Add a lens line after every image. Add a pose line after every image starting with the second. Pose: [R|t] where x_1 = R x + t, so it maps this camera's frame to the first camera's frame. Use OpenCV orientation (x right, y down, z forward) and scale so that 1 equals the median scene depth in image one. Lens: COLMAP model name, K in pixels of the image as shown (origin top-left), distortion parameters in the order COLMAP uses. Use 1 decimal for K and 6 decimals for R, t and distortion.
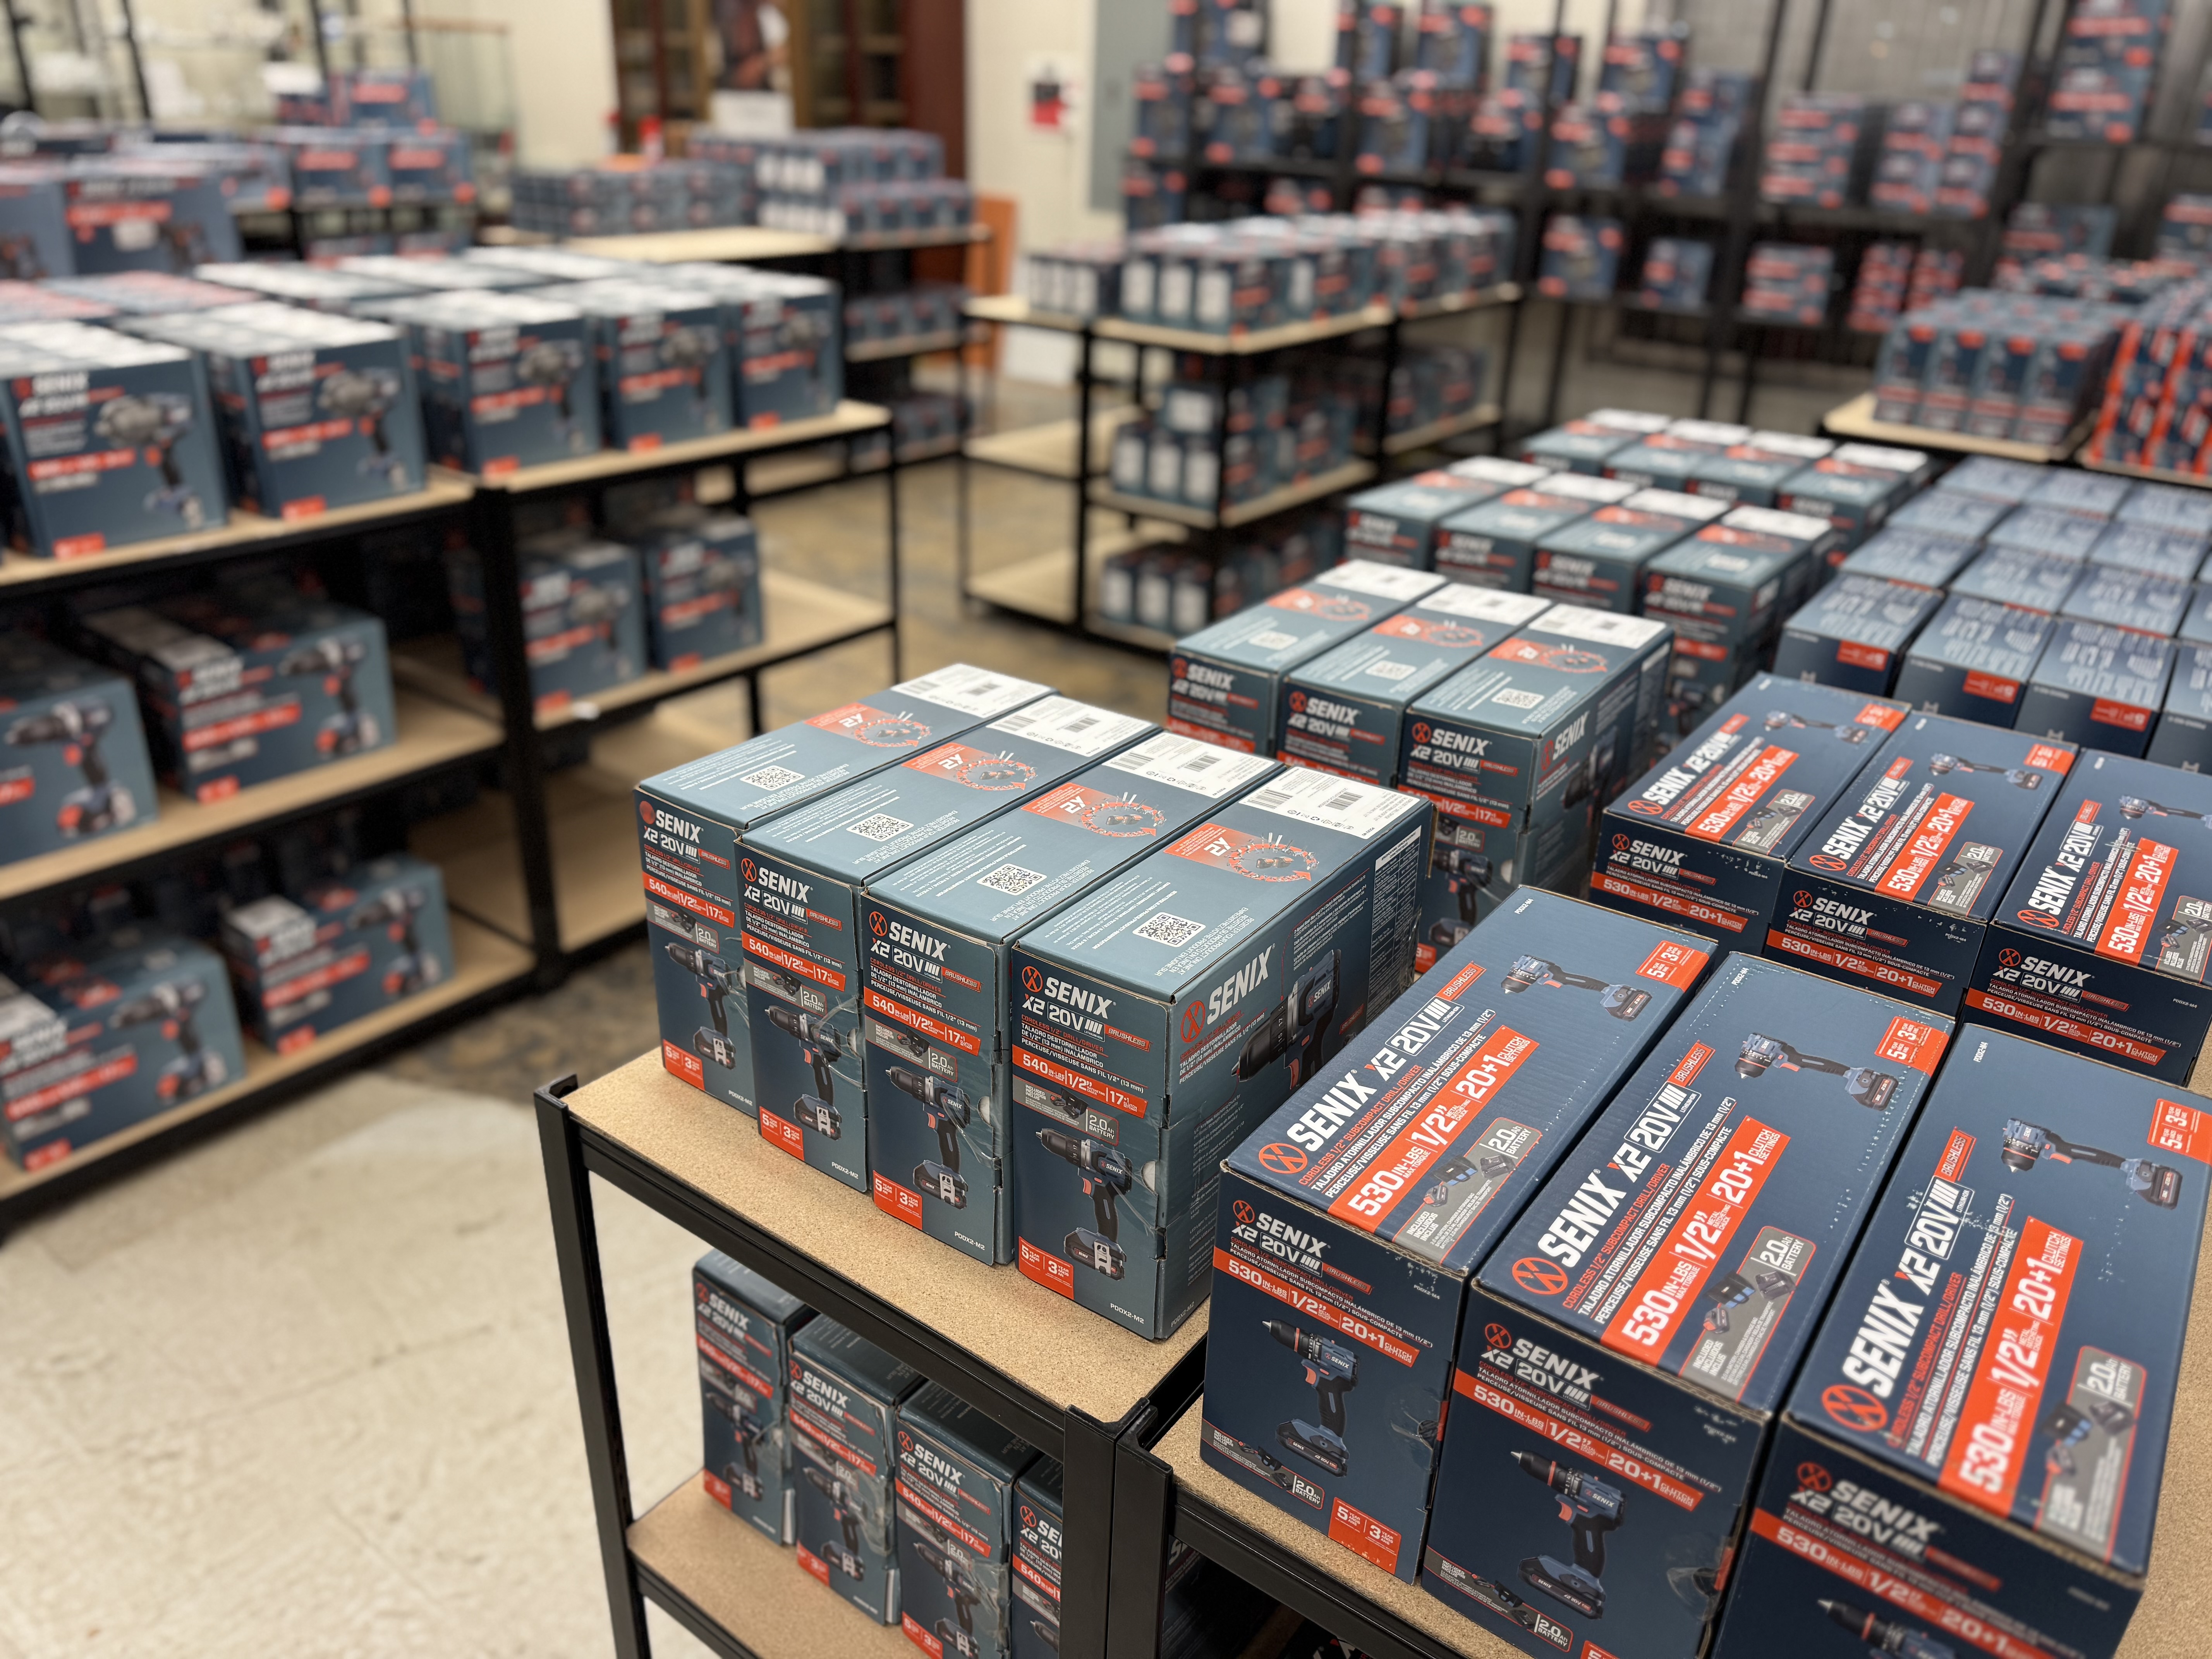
lens RADIAL K [[1588.8, 0, 1106.0], [0, 1588.8, 829.5], [0, 0, 1]] dist [0.001515, -0.007271]
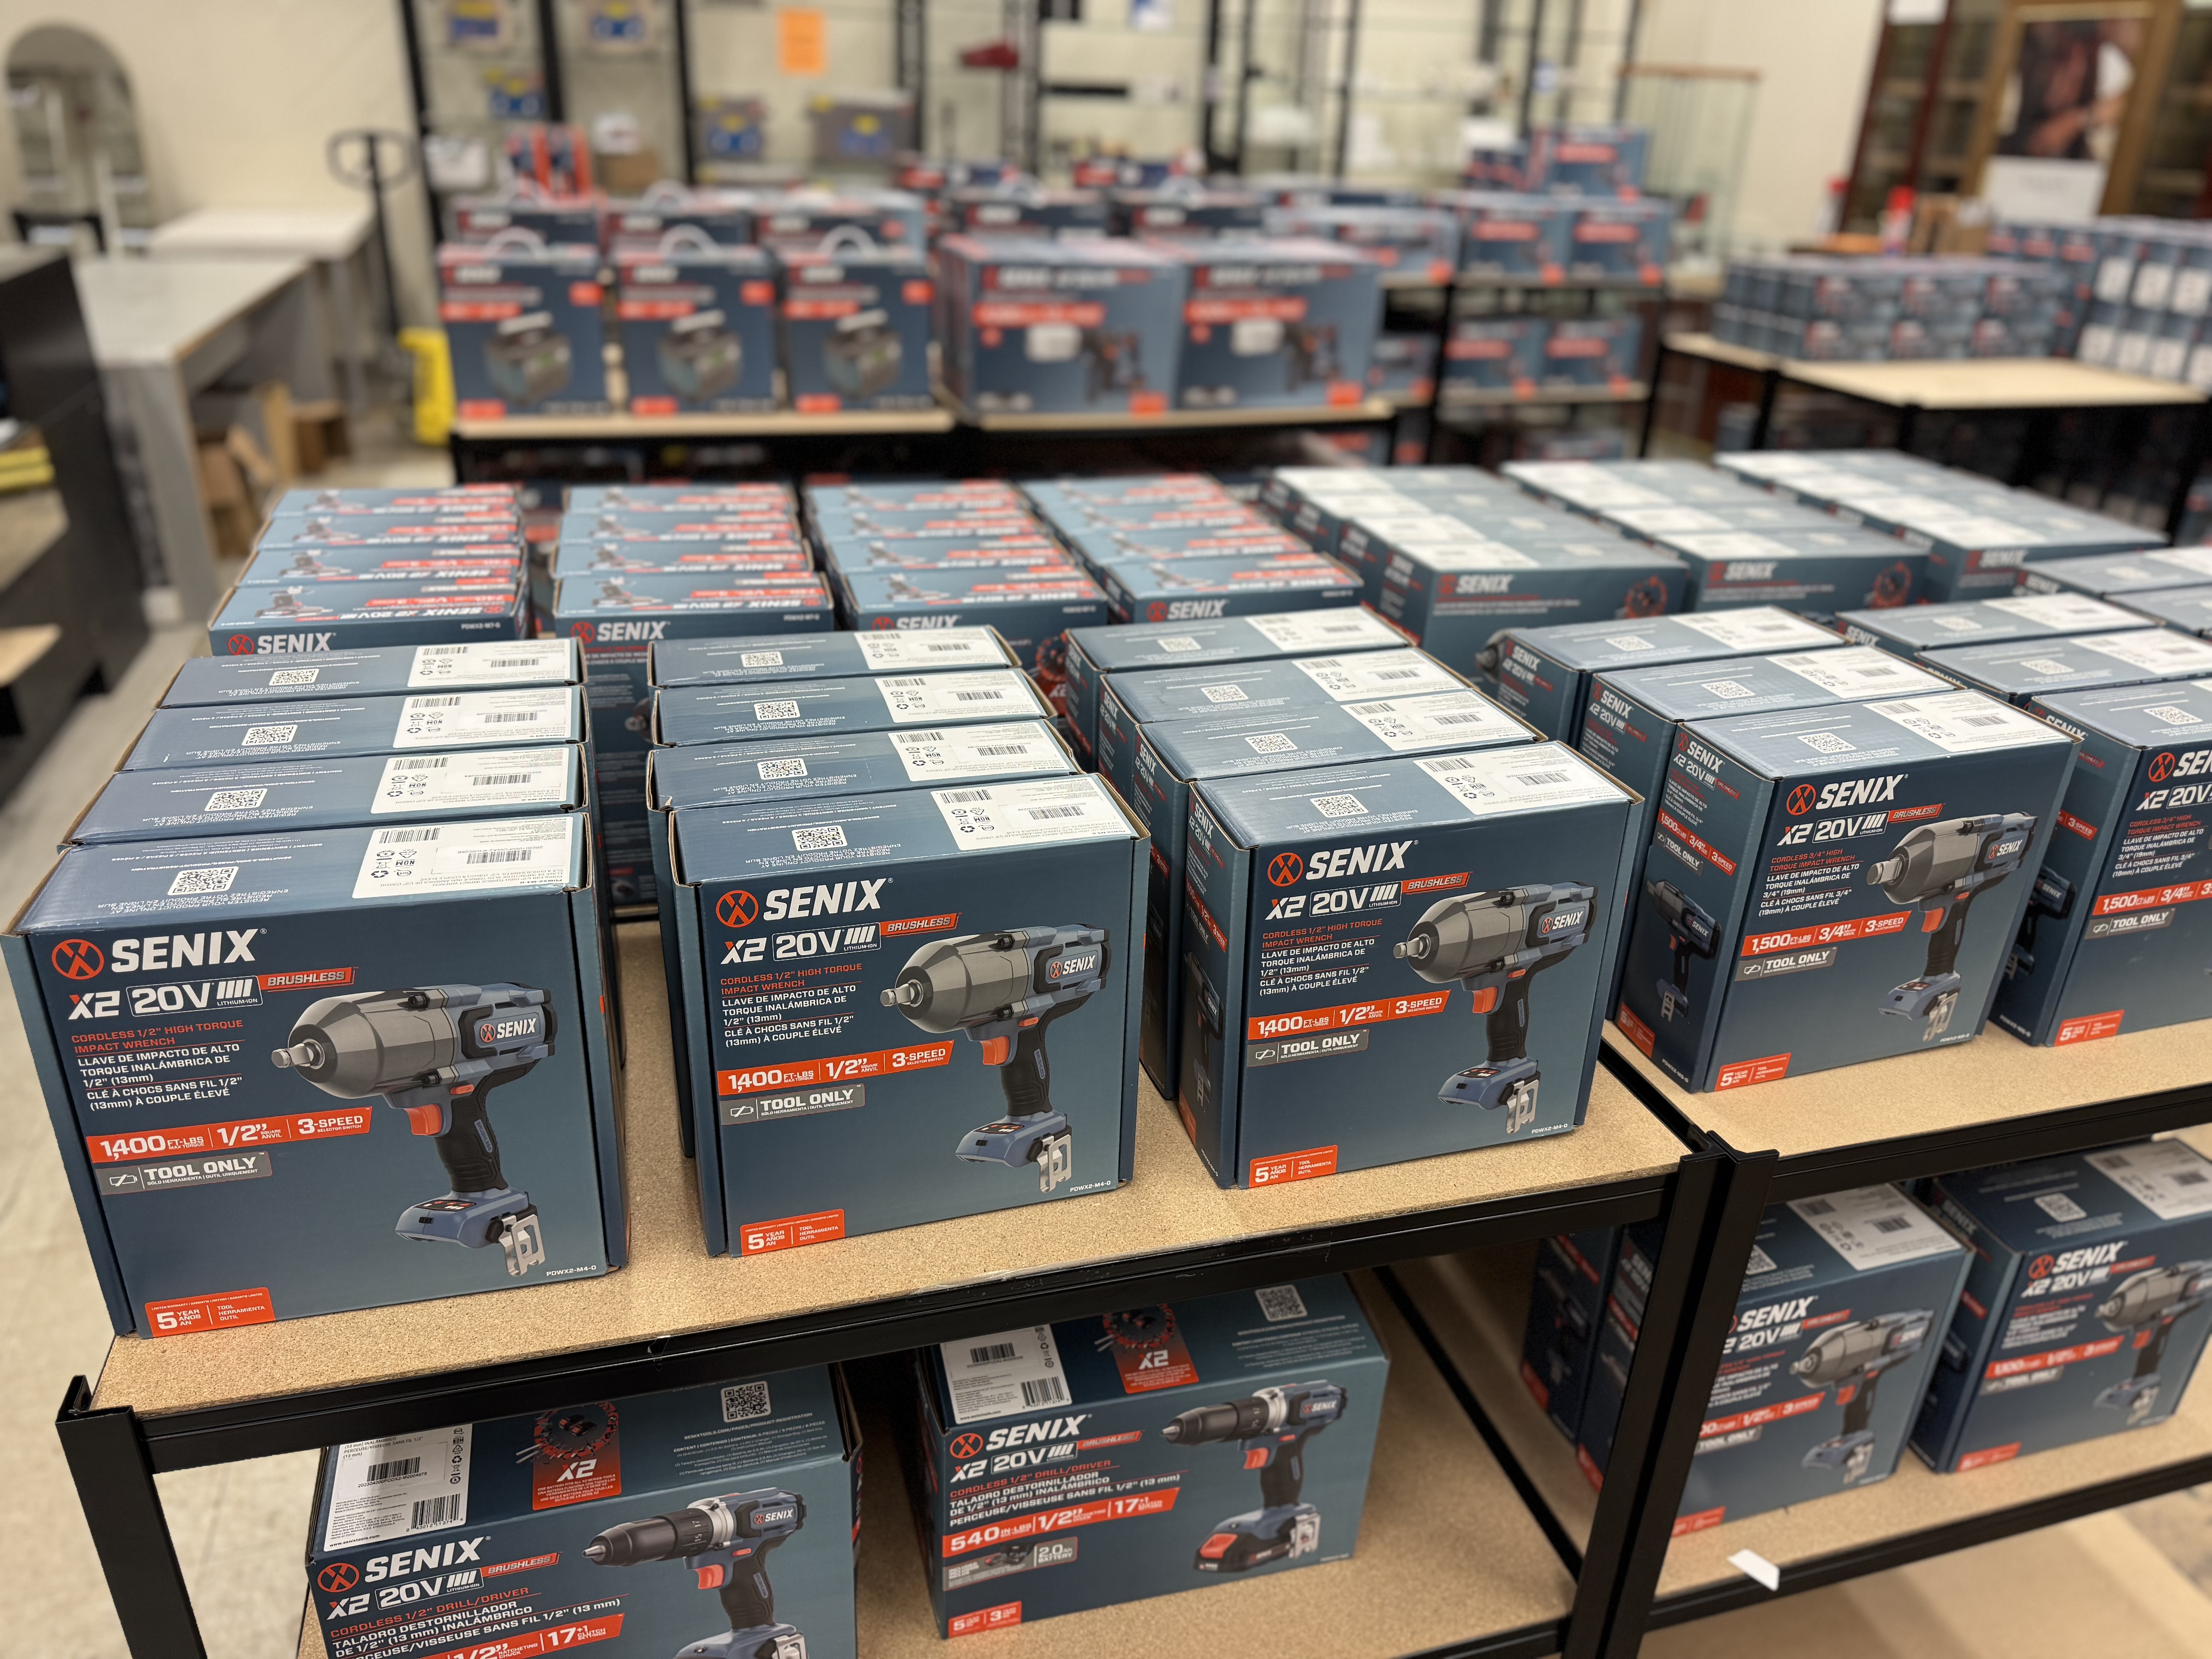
lens RADIAL K [[1588.8, 0, 1106.0], [0, 1588.8, 829.5], [0, 0, 1]] dist [0.001515, -0.007271]
pose [[0.797768, 0.249289, -0.549018, -0.111679], [-0.264999, 0.962839, 0.052124, -0.098098], [0.541610, 0.103906, 0.834183, 0.203631]]
